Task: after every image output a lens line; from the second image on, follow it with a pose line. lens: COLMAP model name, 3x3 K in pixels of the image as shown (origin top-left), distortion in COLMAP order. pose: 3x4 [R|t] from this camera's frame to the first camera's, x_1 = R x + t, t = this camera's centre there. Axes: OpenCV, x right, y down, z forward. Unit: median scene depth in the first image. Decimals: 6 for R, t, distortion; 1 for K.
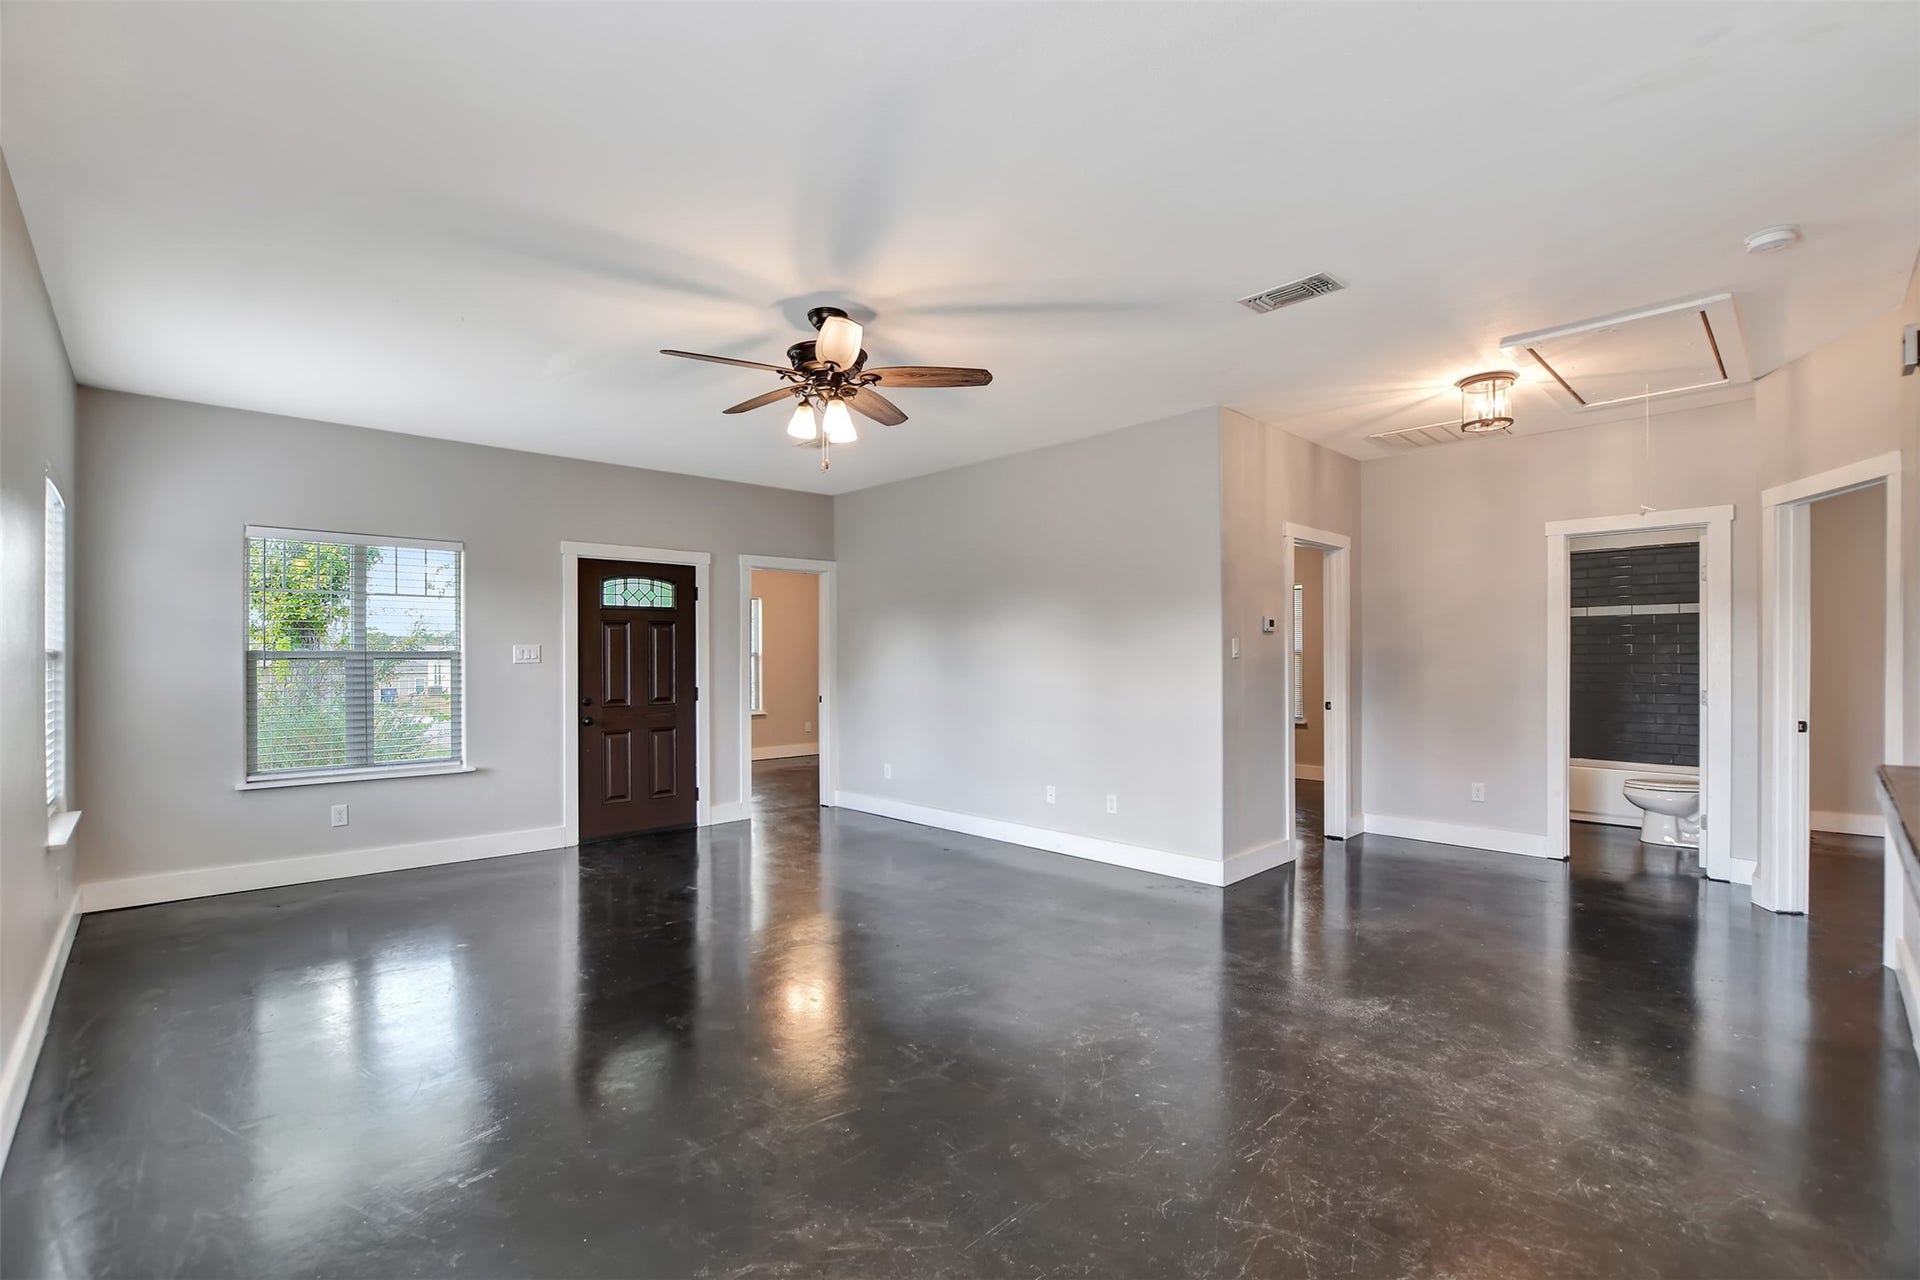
lens RADIAL K [[843.0, 0, 949.4], [0, 843.0, 654.6], [0, 0, 1]] dist [0.000373, 0.000103]
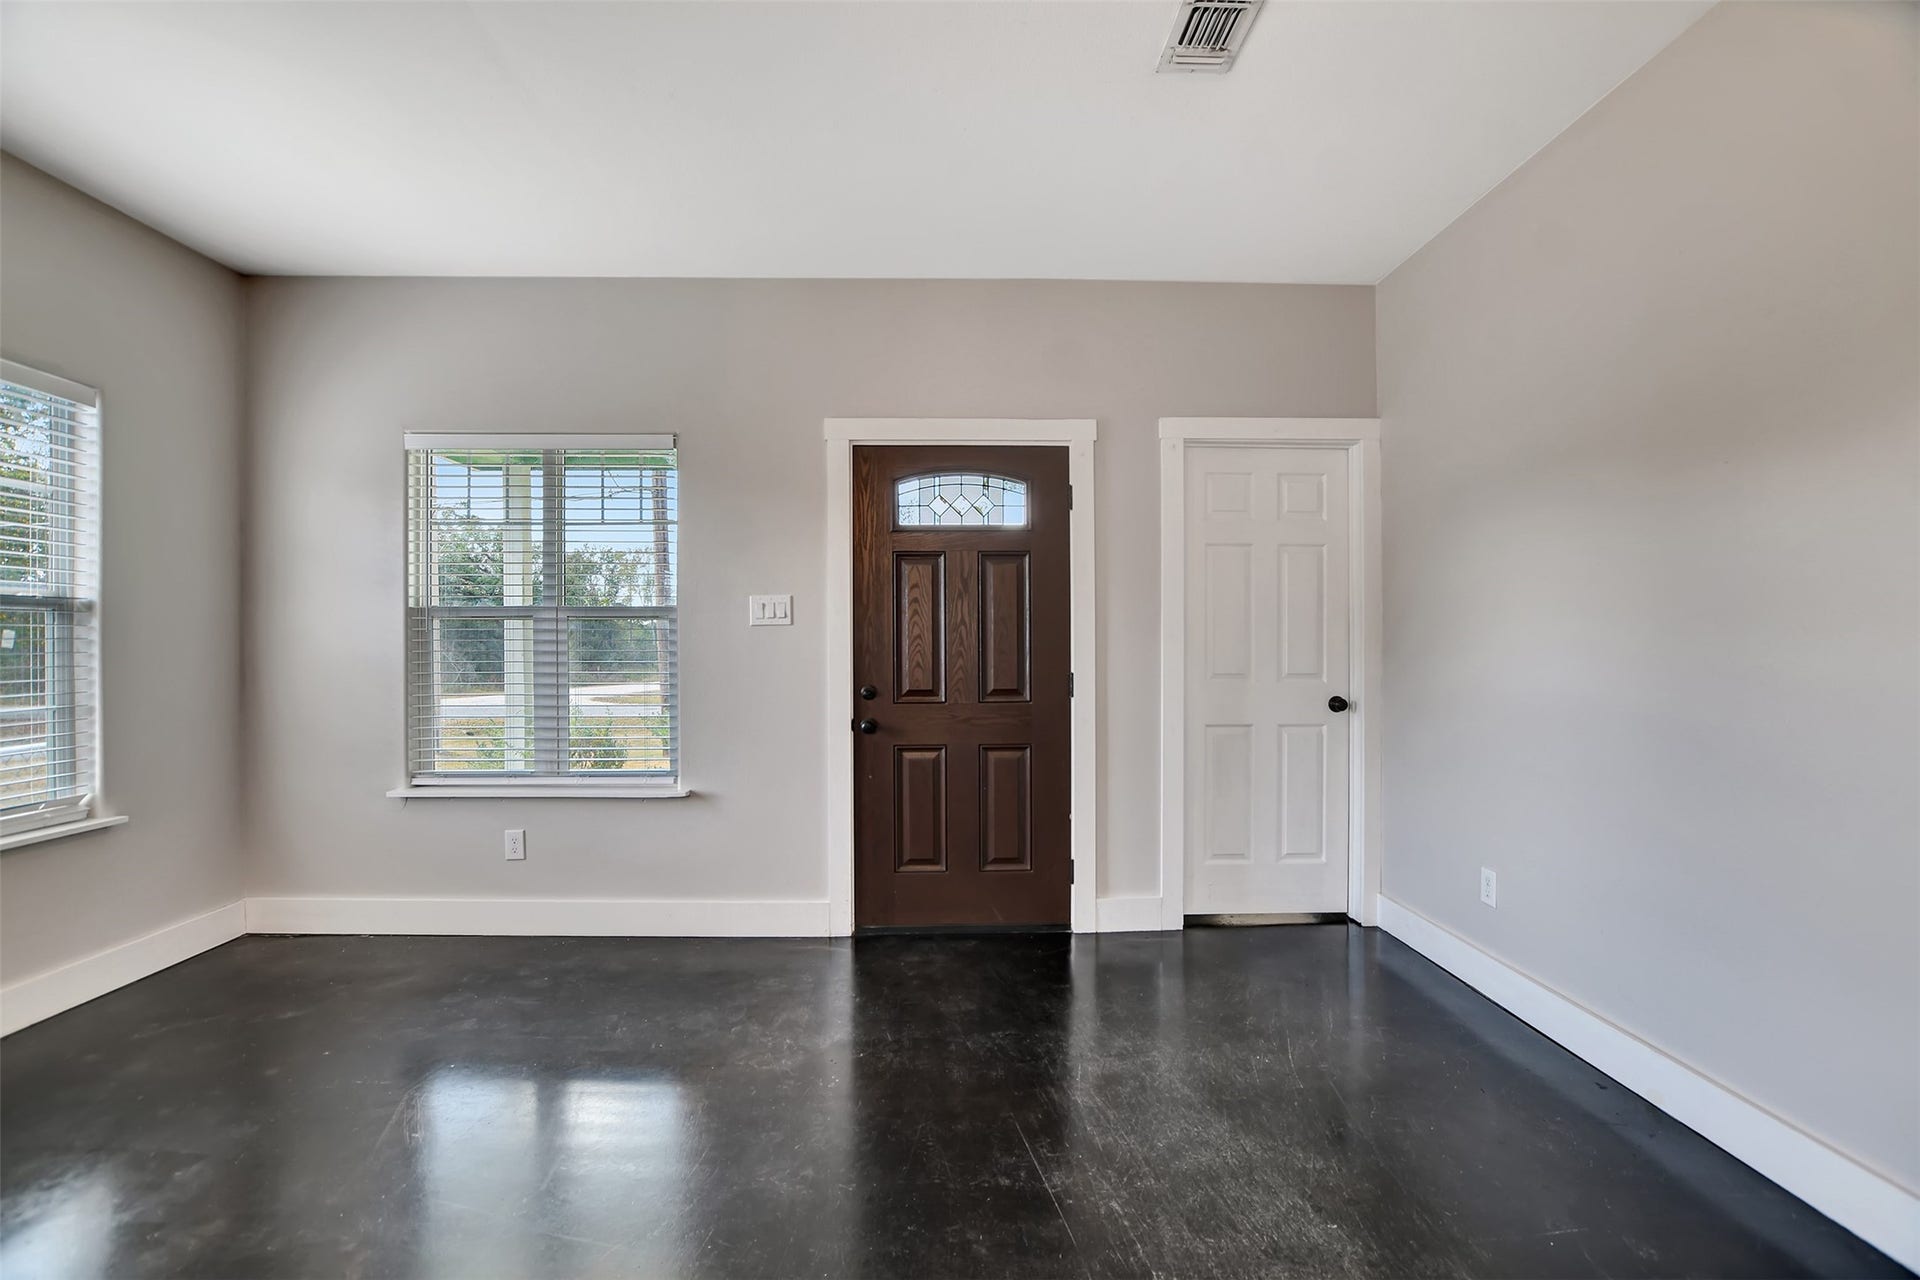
lens RADIAL K [[874.4, 0, 961.0], [0, 874.4, 639.3], [0, 0, 1]] dist [-0.028955, 0.003218]
pose [[0.757923, 0.002982, -0.652337, 0.009027], [-0.000521, 0.999992, 0.003966, 0.016594], [0.652344, -0.002666, 0.757918, 0.582239]]
